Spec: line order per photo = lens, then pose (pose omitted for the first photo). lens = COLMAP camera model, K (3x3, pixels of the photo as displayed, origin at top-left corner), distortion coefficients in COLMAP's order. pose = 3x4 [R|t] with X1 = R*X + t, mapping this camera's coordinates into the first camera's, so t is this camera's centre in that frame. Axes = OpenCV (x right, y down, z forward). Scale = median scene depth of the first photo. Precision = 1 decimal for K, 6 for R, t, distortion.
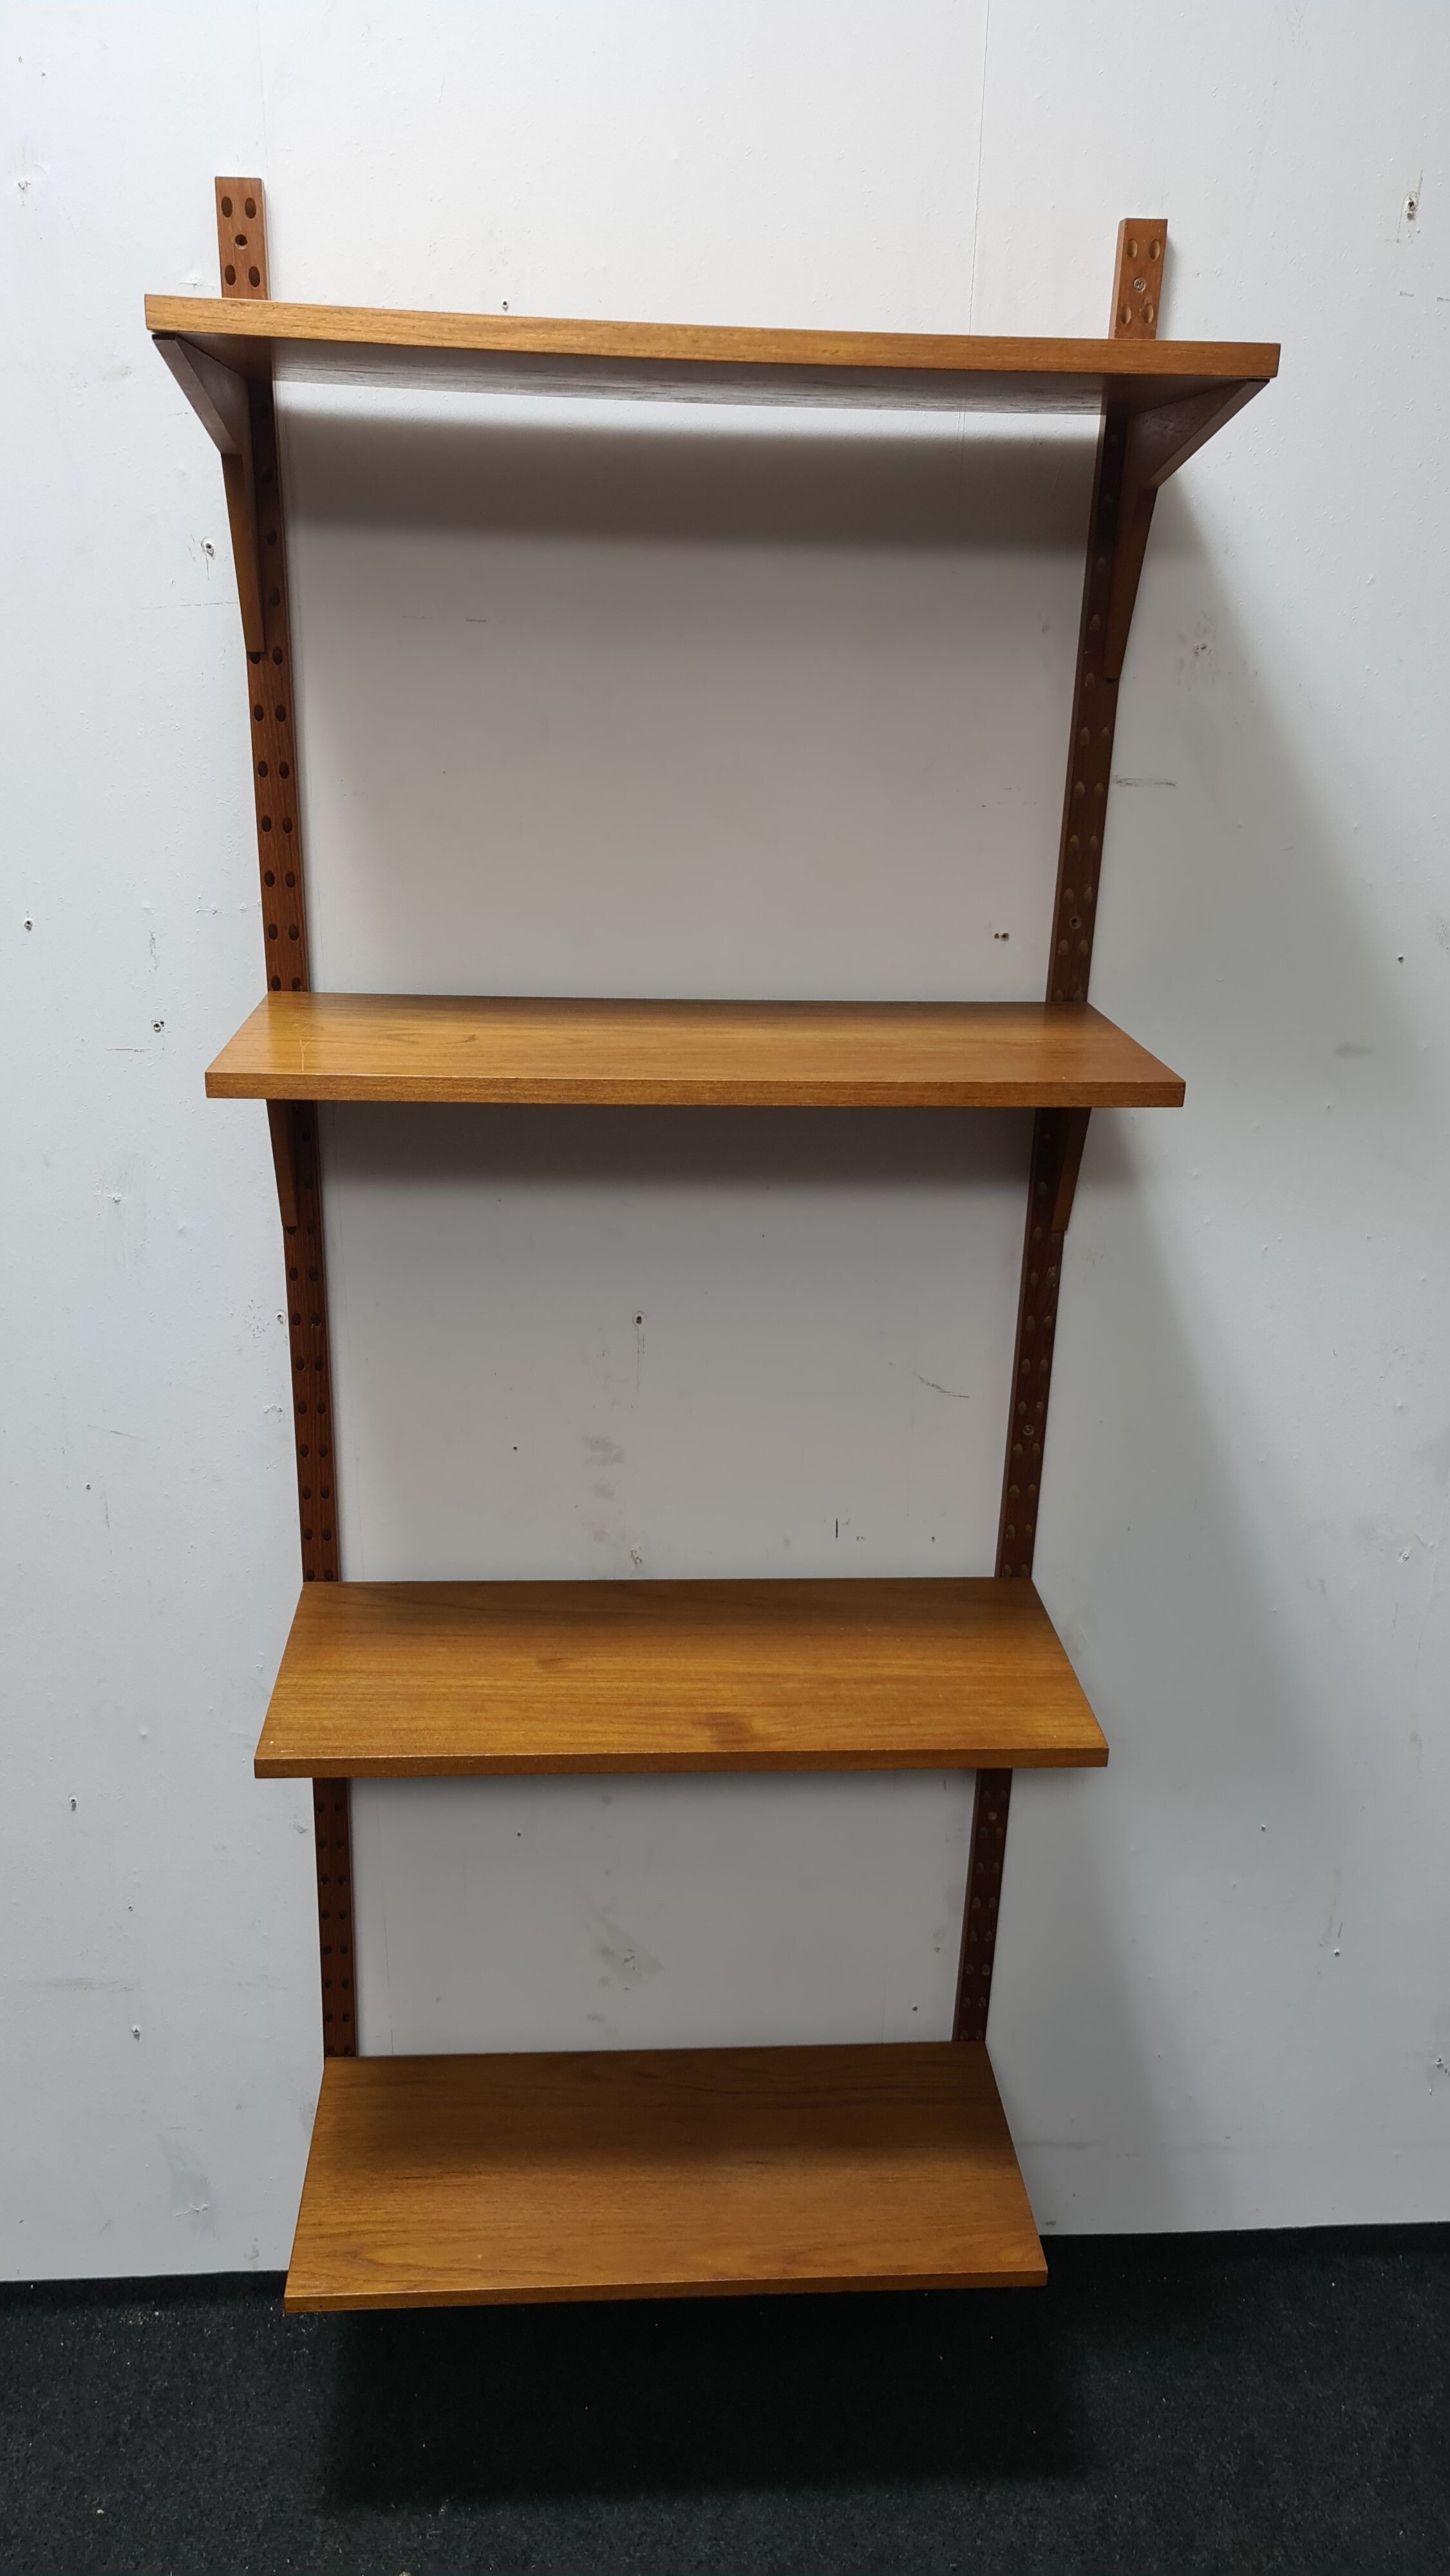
lens RADIAL K [[1934.5, 0, 736.3], [0, 1934.5, 1269.6], [0, 0, 1]] dist [0.063773, -0.054286]
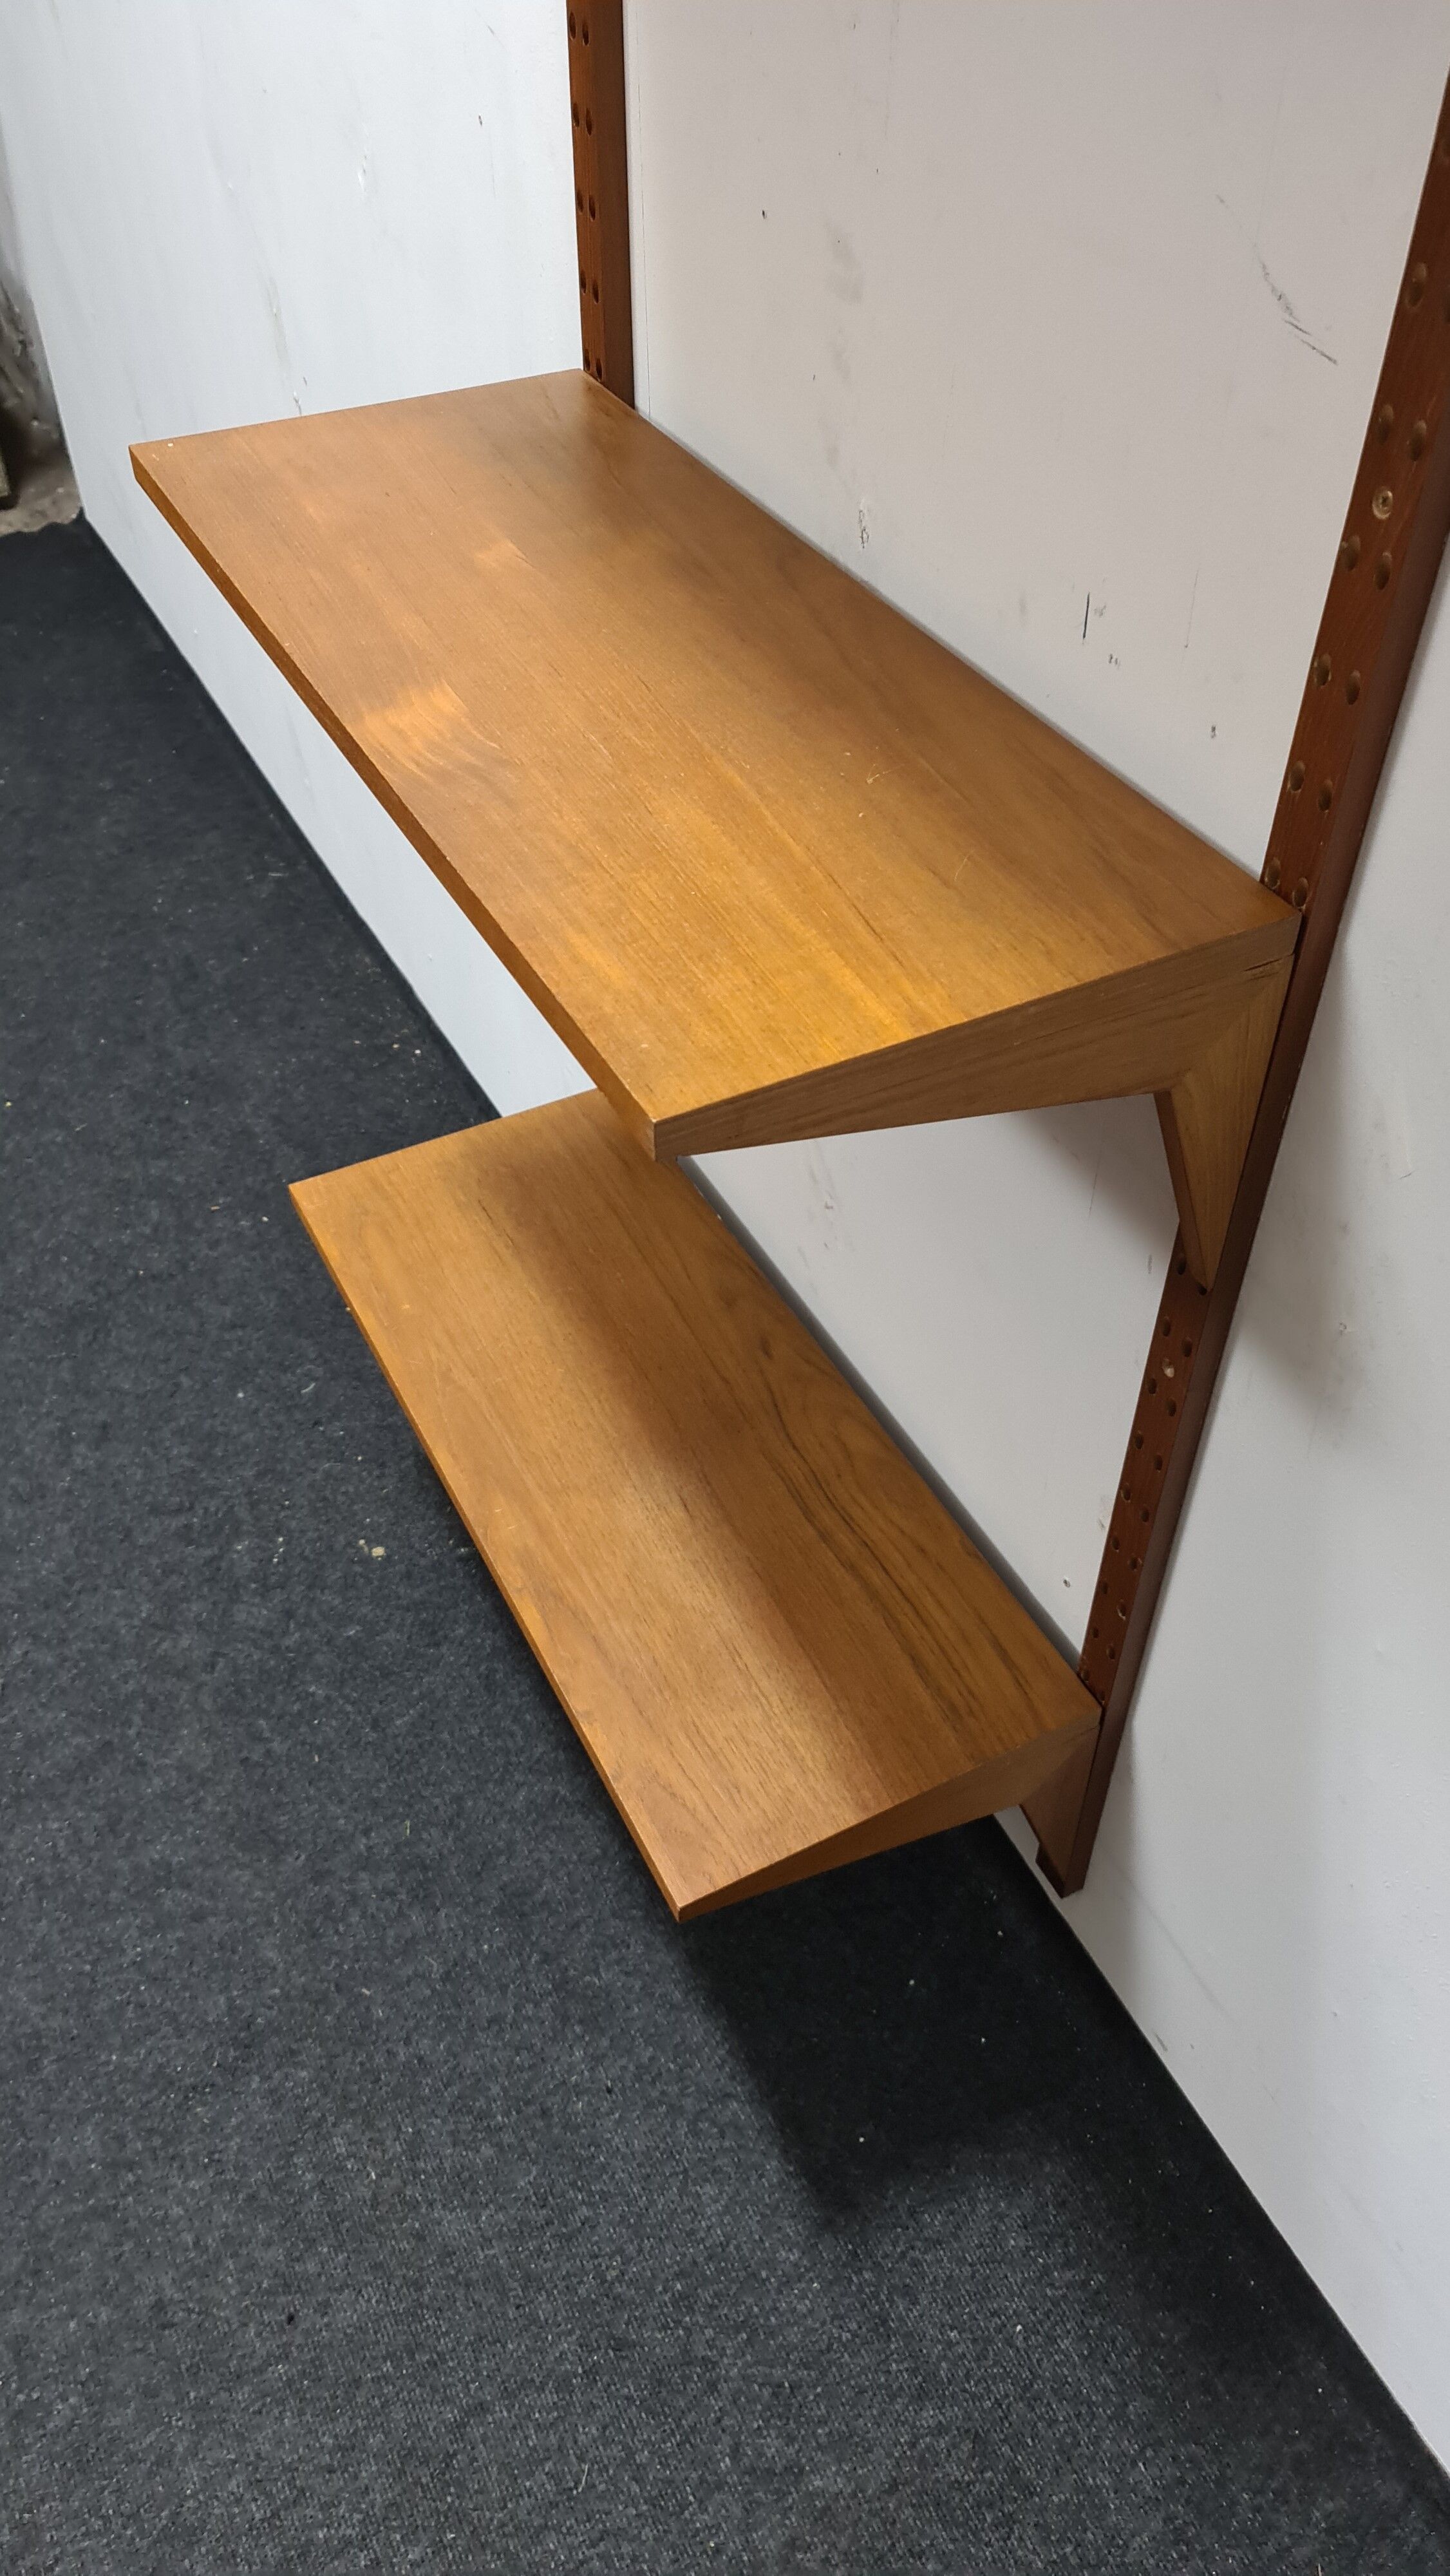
lens RADIAL K [[1934.5, 0, 679.6], [0, 1934.5, 1329.2], [0, 0, 1]] dist [0.063773, -0.054286]
pose [[0.374775, 0.626788, -0.683140, 0.469846], [-0.294231, 0.779163, 0.553474, 0.039065], [0.879188, -0.006427, 0.476431, 0.736177]]
